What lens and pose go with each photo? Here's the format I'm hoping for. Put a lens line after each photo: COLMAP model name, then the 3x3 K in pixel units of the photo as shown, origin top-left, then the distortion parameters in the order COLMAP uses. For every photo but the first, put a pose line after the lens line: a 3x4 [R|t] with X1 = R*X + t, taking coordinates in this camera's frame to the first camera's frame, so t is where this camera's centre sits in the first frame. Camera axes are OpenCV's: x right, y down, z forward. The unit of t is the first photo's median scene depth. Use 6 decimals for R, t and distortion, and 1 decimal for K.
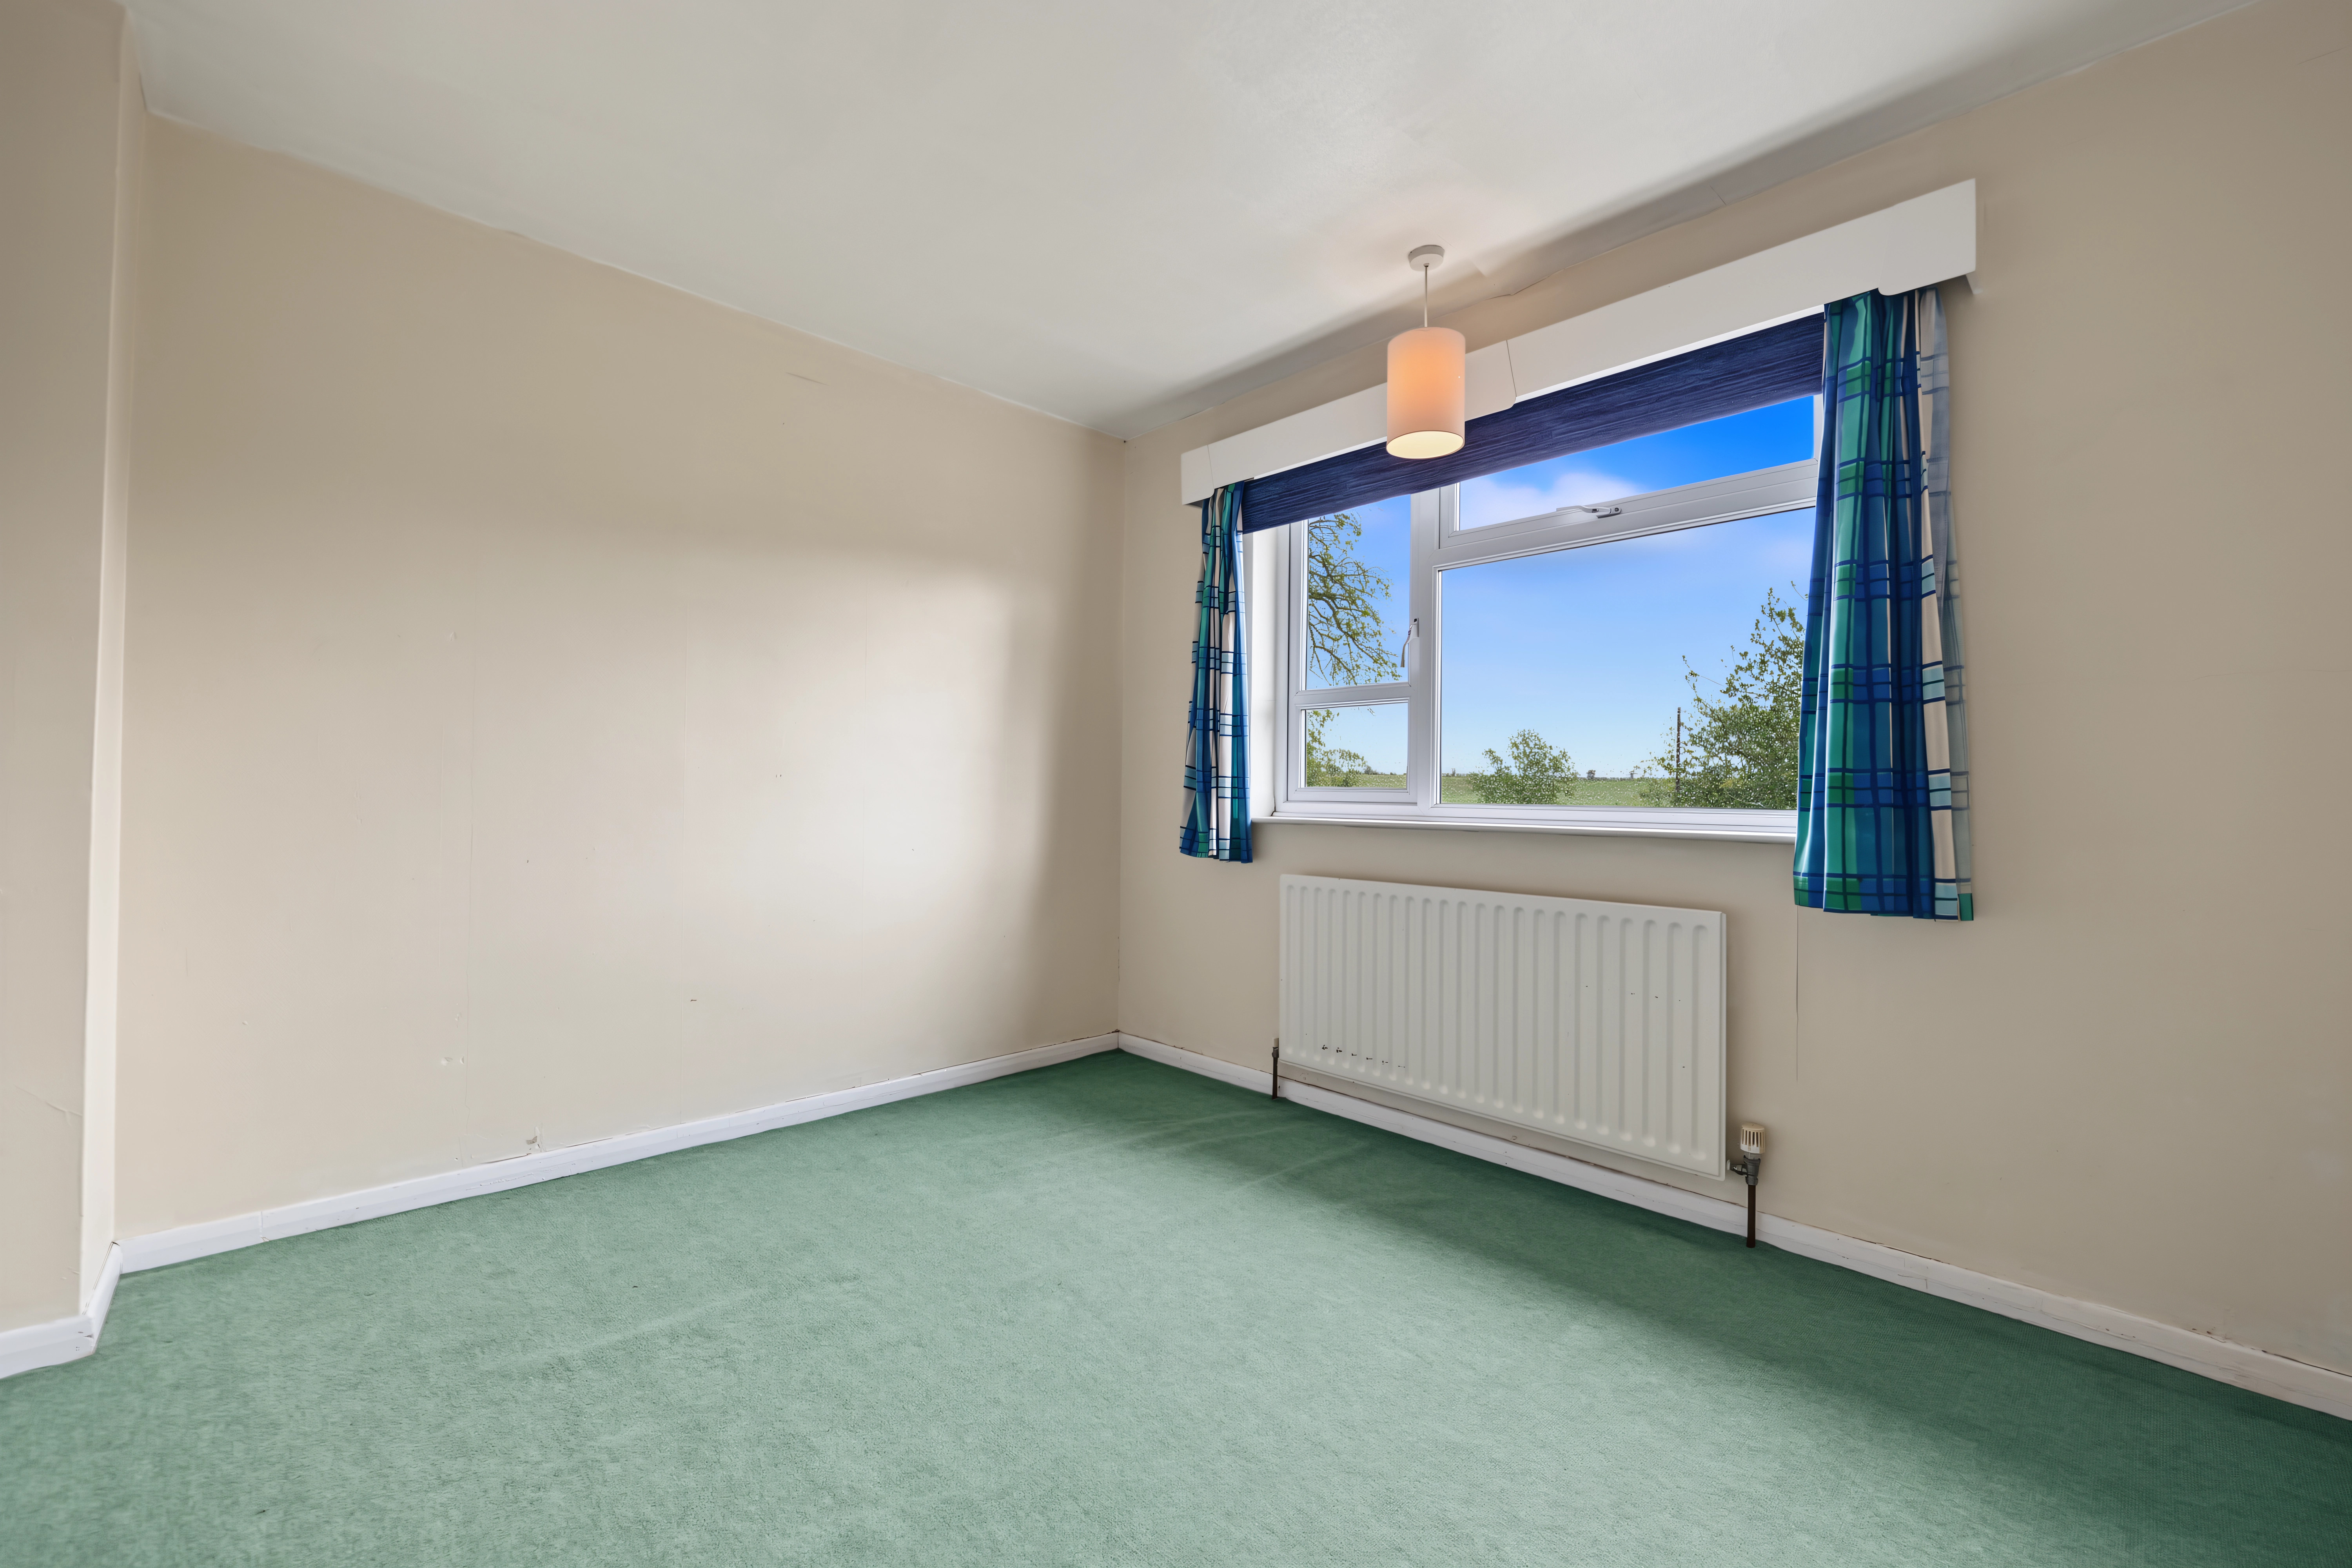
lens RADIAL K [[956.8, 0, 1169.8], [0, 956.8, 779.7], [0, 0, 1]] dist [-0.014110, 0.000278]
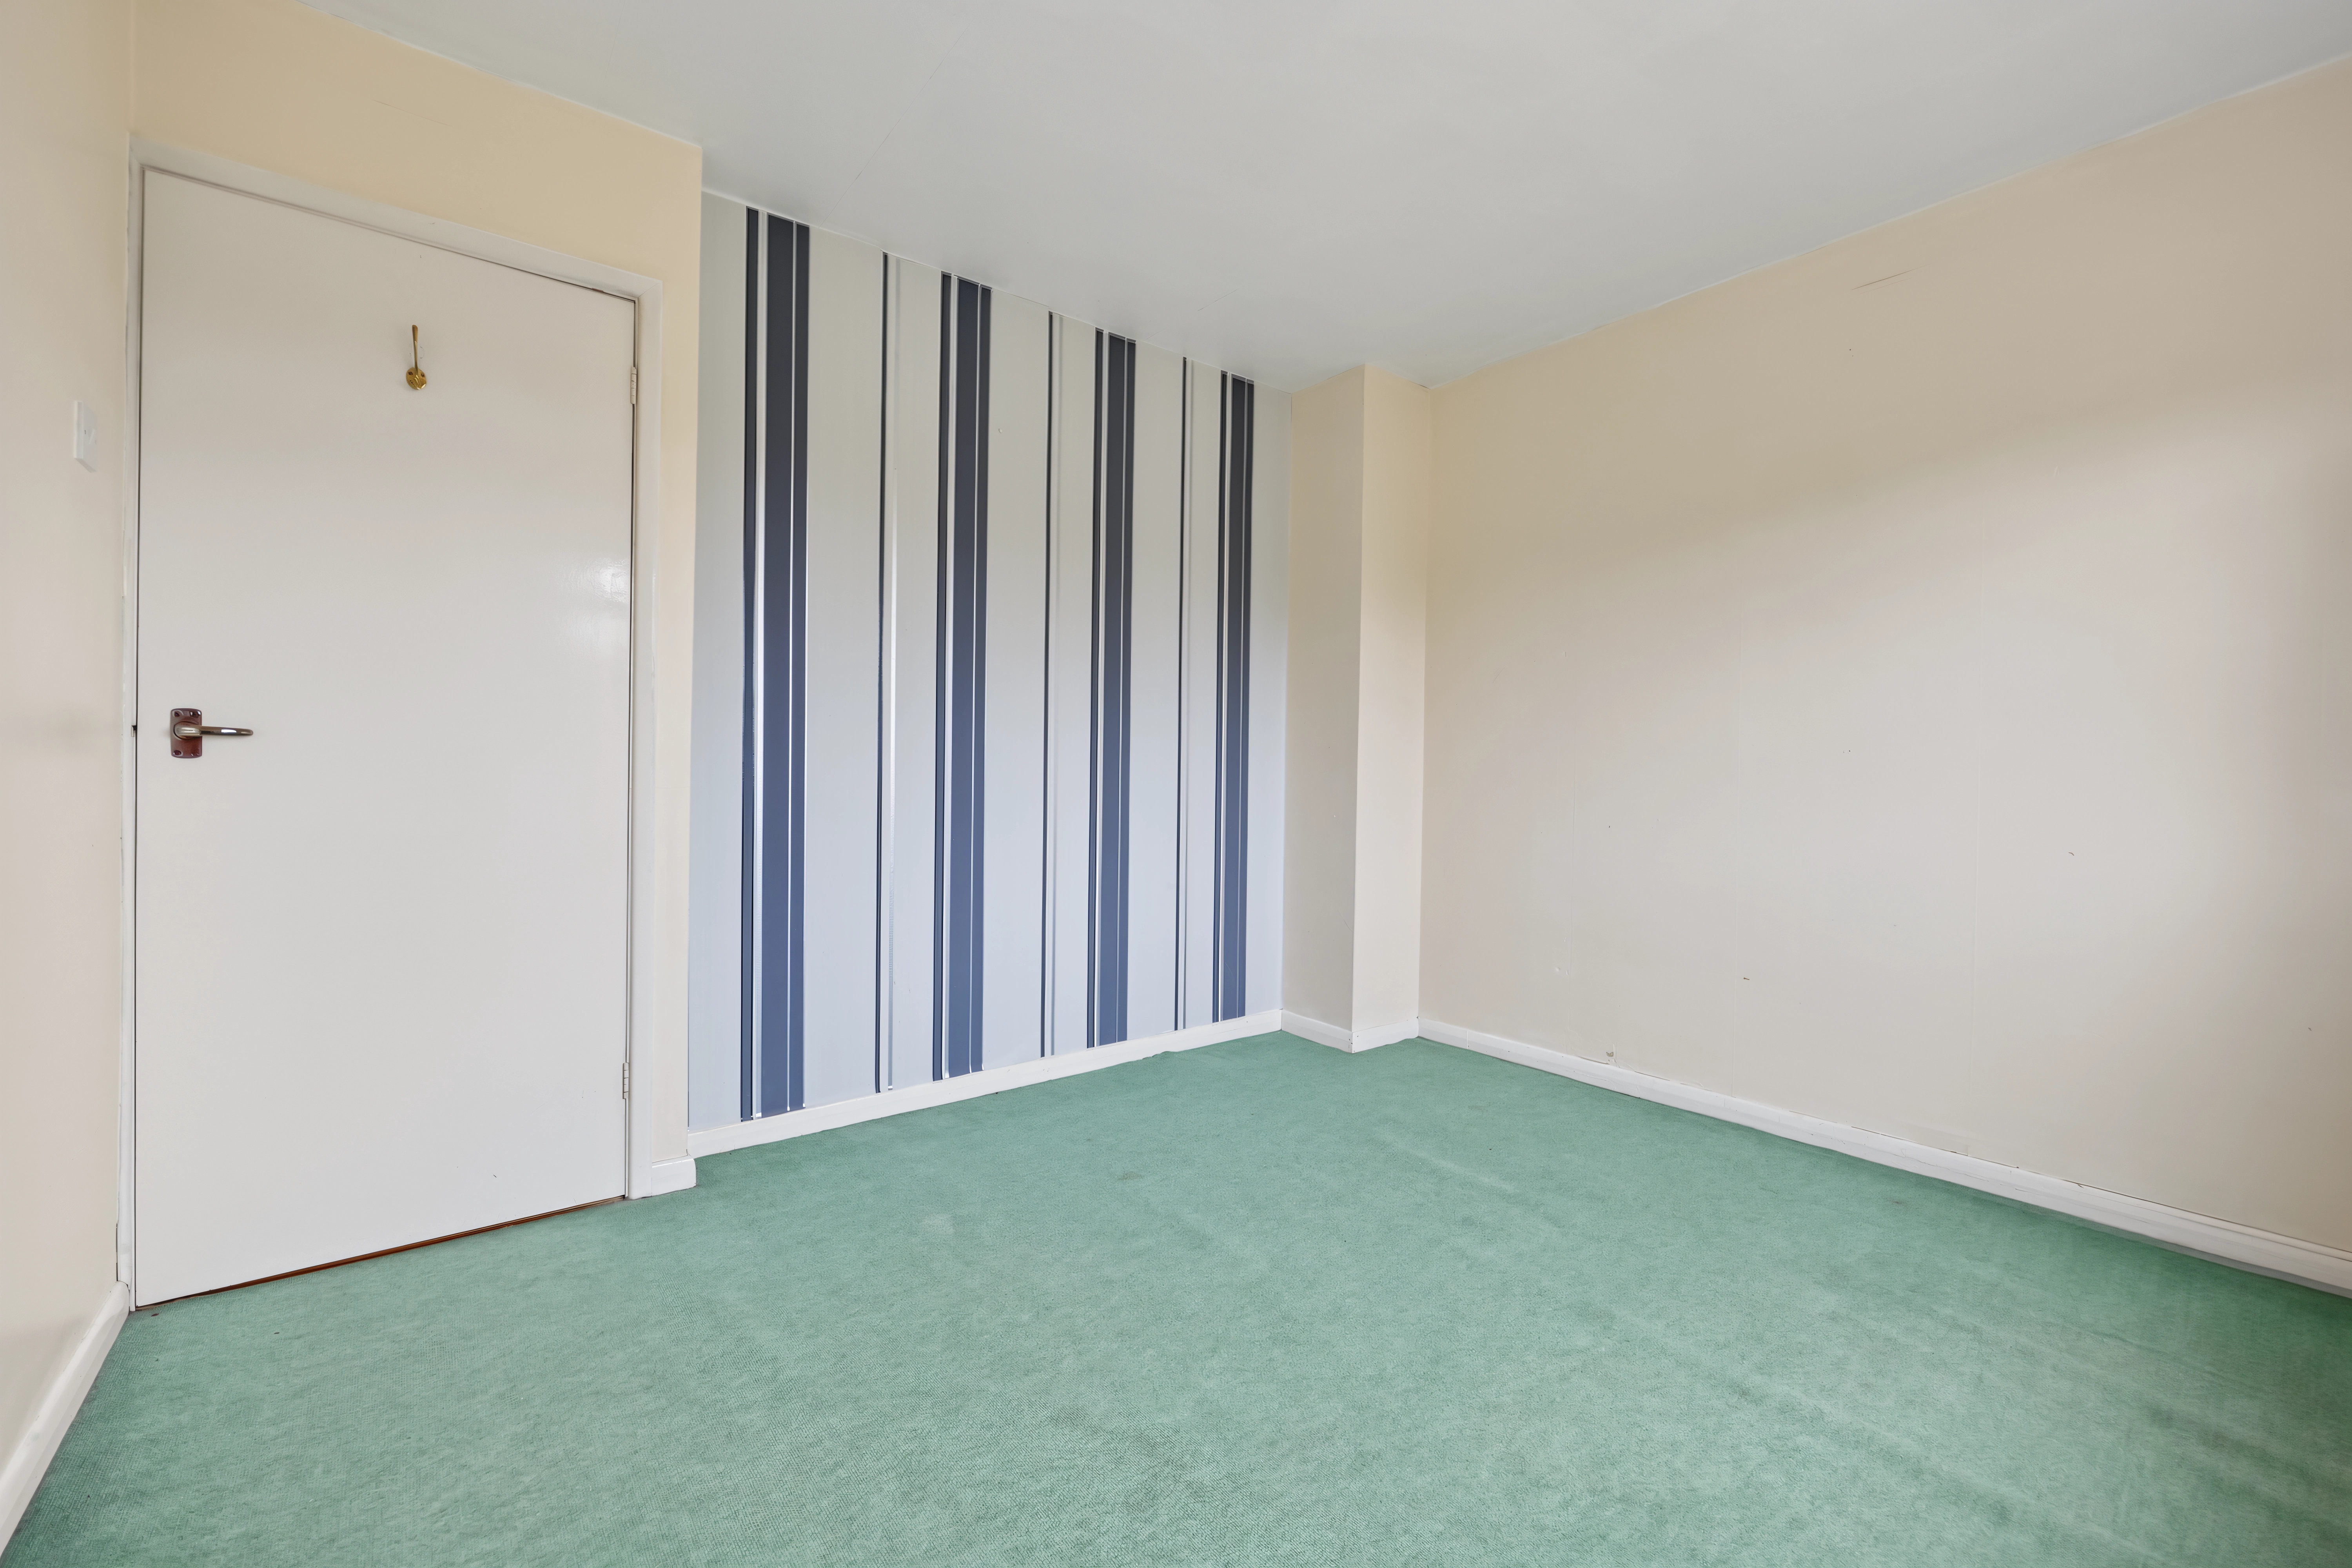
lens RADIAL K [[956.8, 0, 1169.8], [0, 956.8, 779.7], [0, 0, 1]] dist [-0.014110, 0.000278]
pose [[-0.082479, 0.005299, -0.996579, 0.620939], [0.001497, 0.999985, 0.005193, 0.013683], [0.996592, -0.001063, -0.082486, 0.532585]]
